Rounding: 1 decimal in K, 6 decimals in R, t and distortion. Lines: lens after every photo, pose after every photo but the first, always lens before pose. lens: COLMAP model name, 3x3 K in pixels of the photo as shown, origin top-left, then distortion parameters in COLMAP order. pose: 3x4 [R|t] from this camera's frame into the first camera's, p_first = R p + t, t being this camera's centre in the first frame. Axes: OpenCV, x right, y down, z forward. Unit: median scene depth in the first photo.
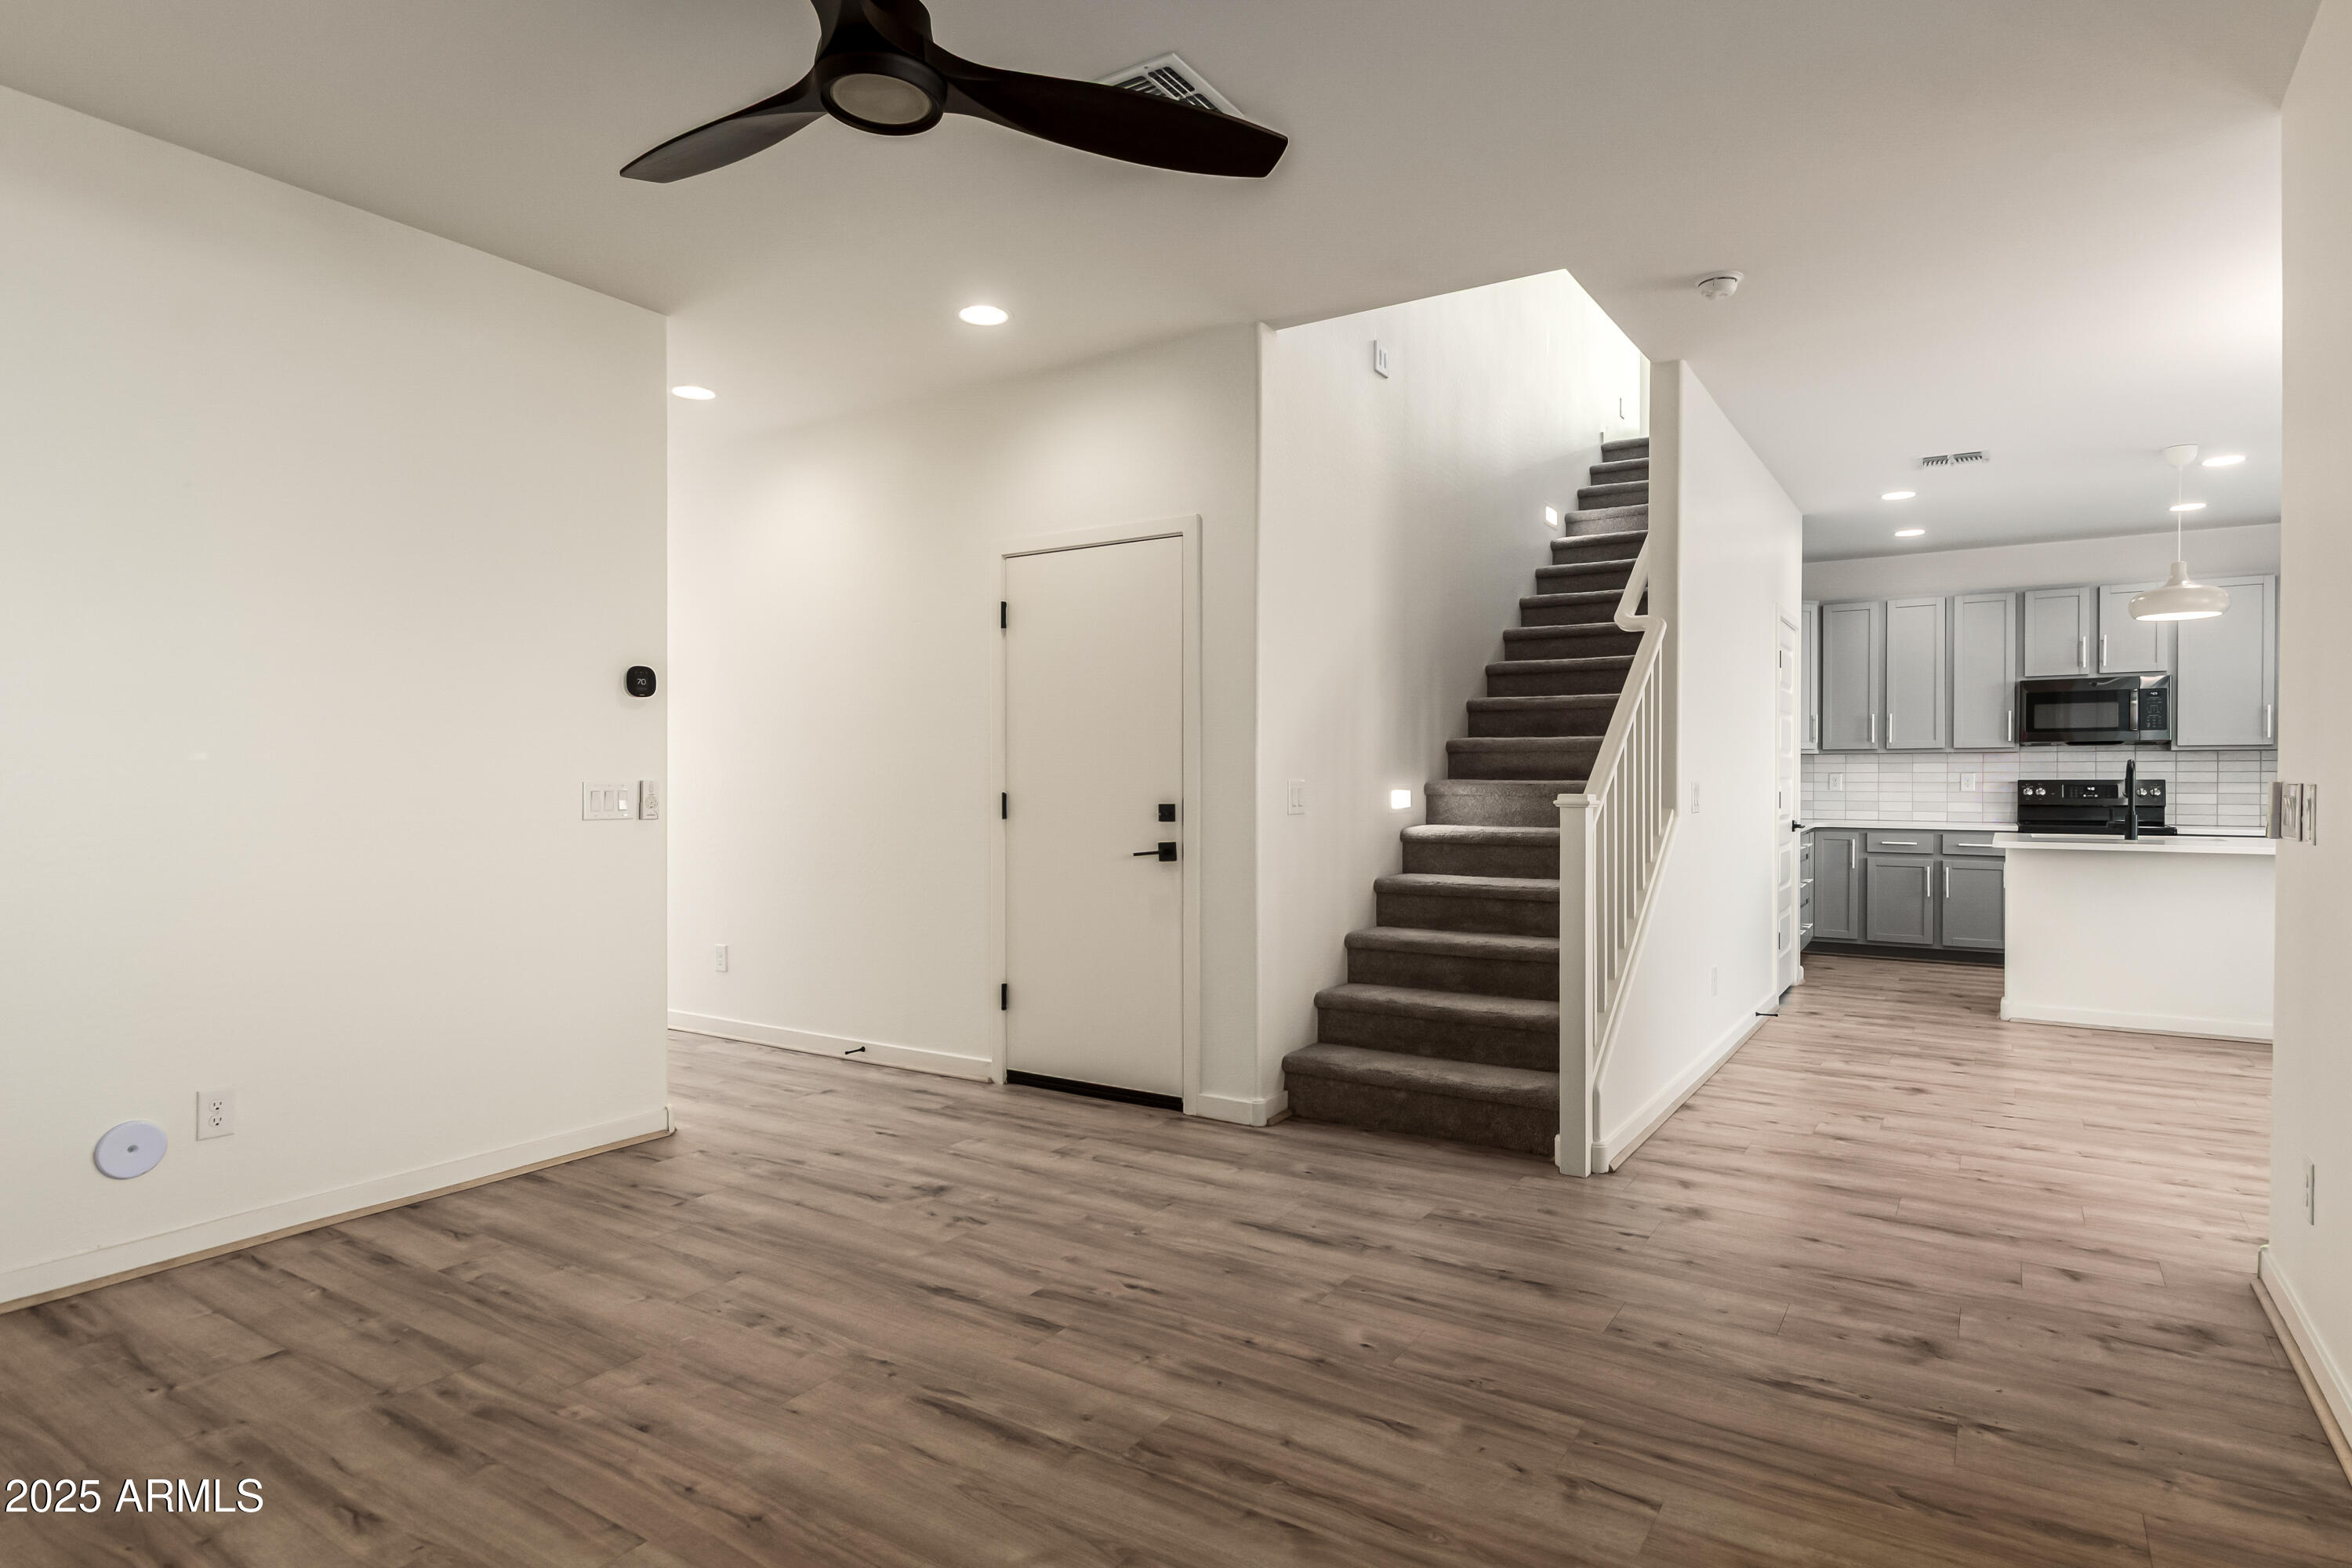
lens RADIAL K [[1261.7, 0, 1187.7], [0, 1261.7, 780.9], [0, 0, 1]] dist [0.000224, -0.000054]
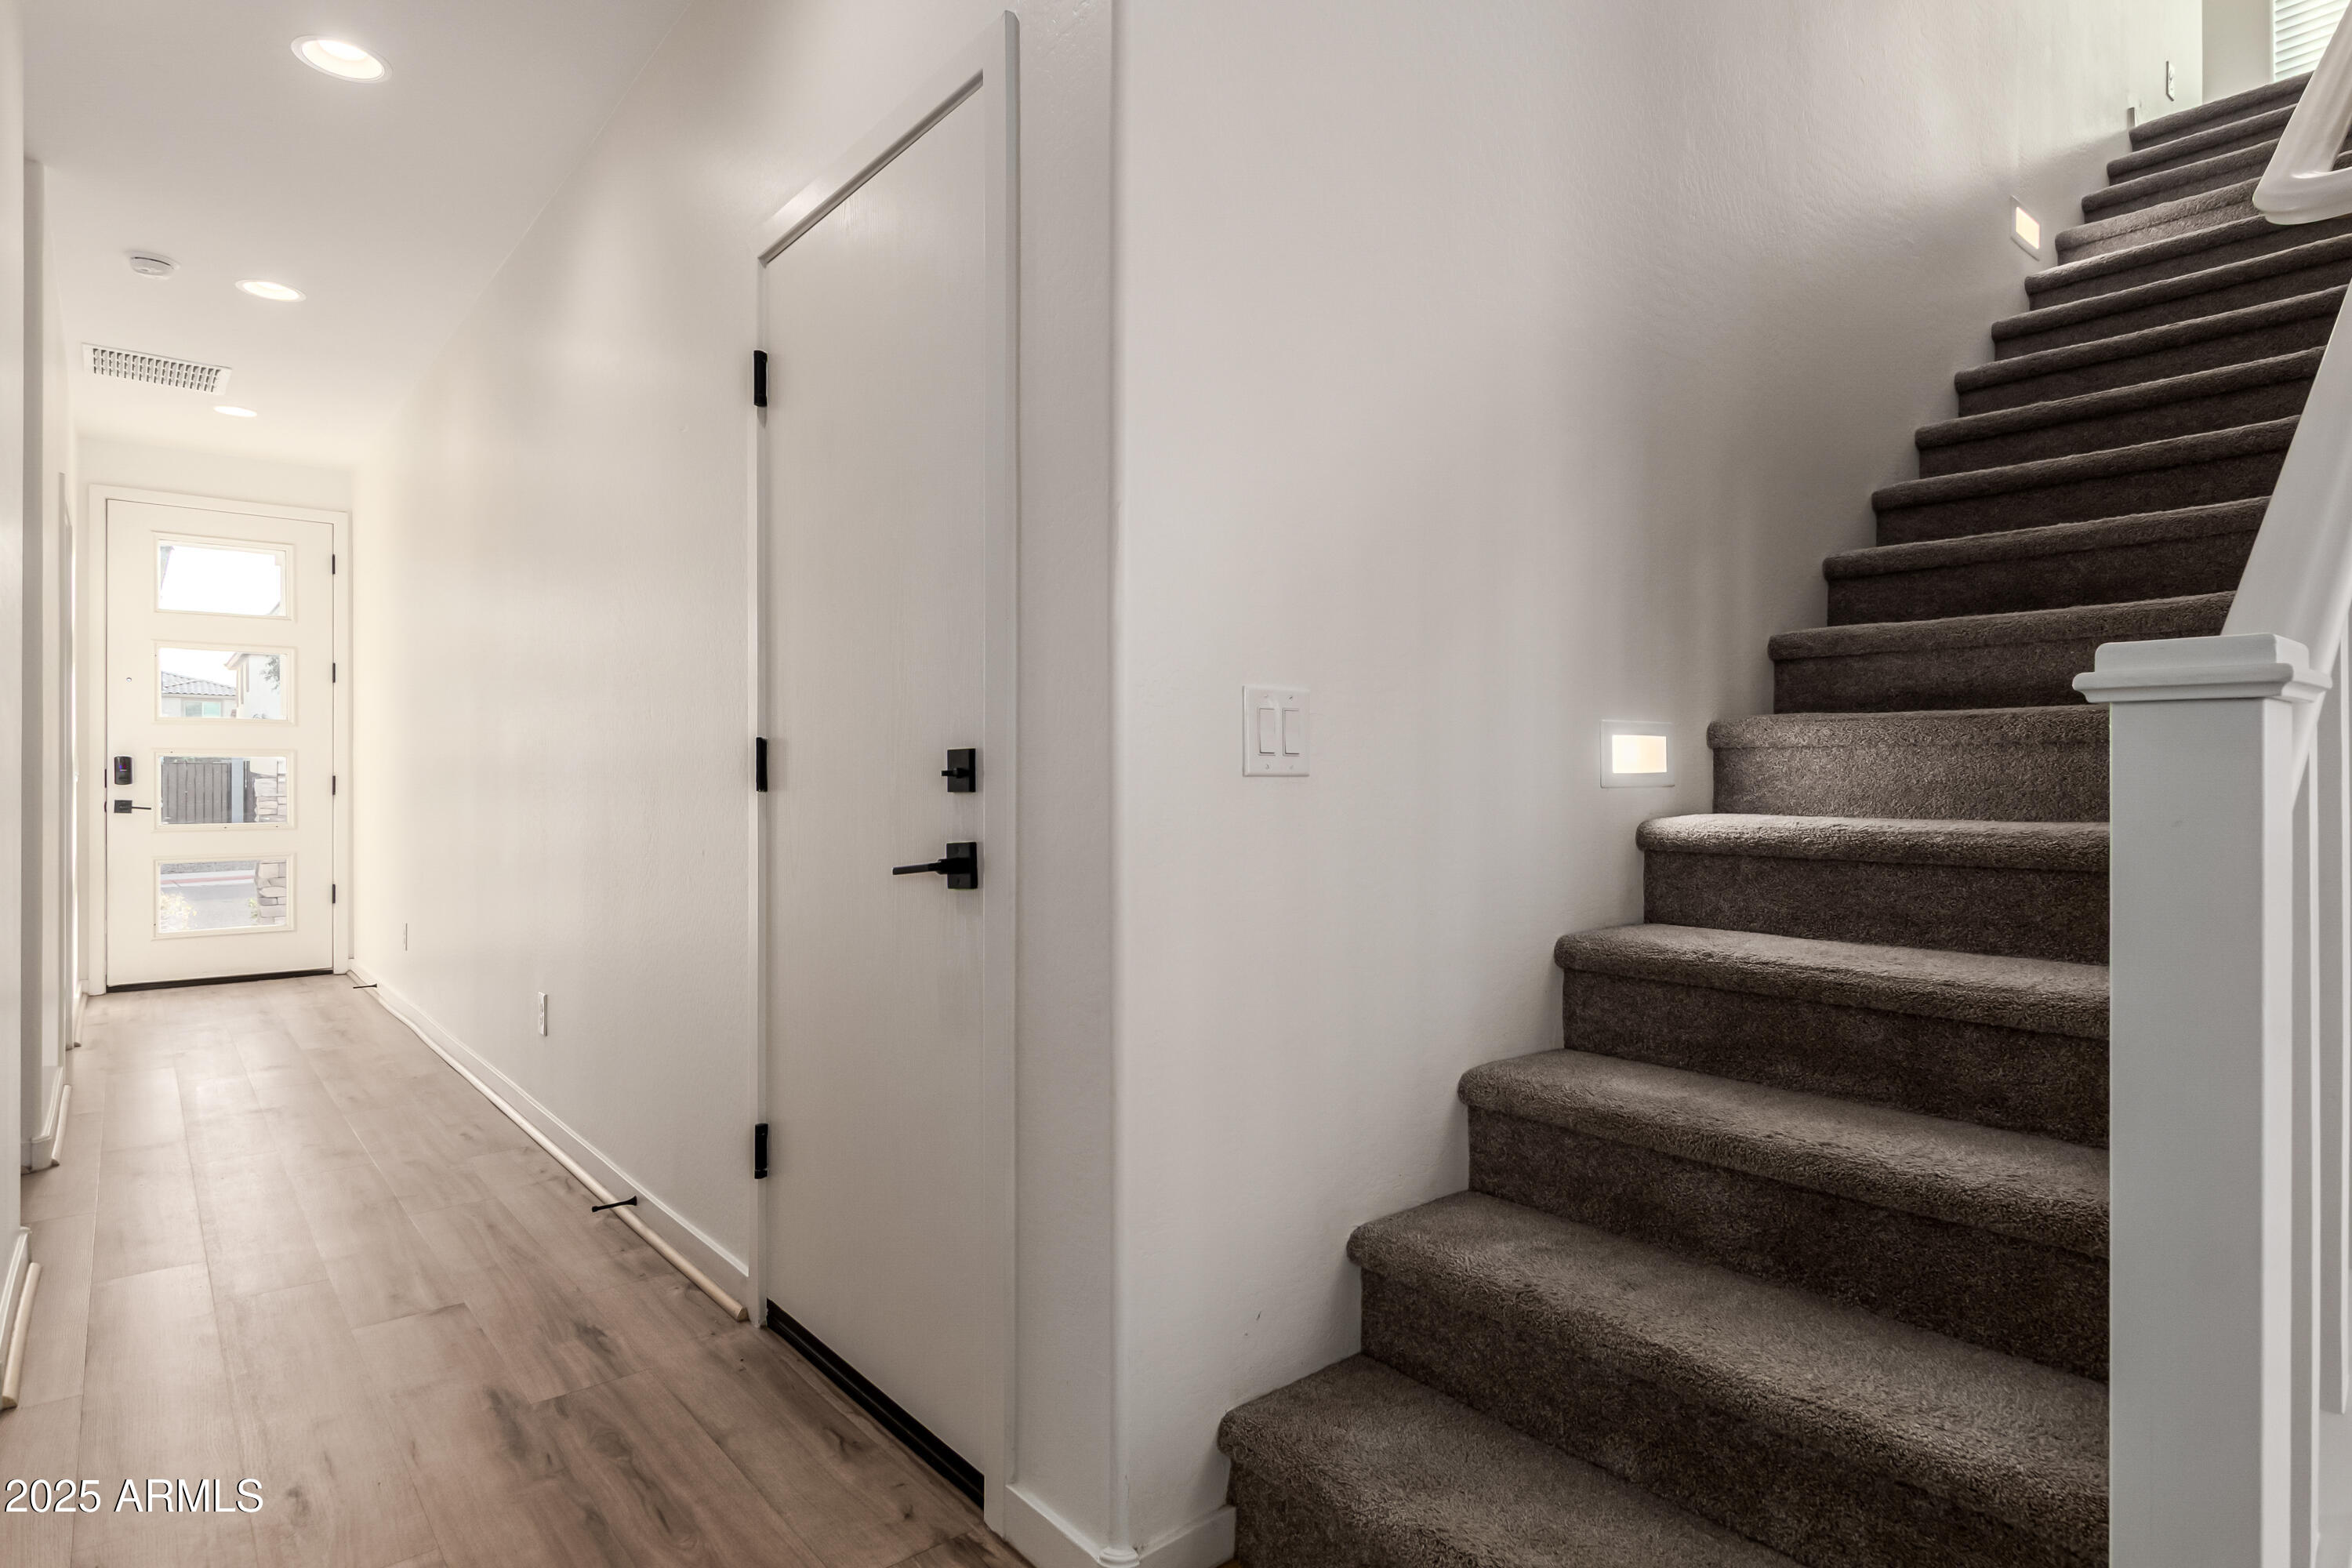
lens RADIAL K [[1255.1, 0, 1192.2], [0, 1255.1, 776.0], [0, 0, 1]] dist [0.005294, -0.000184]
pose [[0.955484, 0.000164, -0.295042, 0.152150], [-0.001319, 0.999992, -0.003717, 0.024463], [0.295039, 0.003941, 0.955477, 0.543994]]
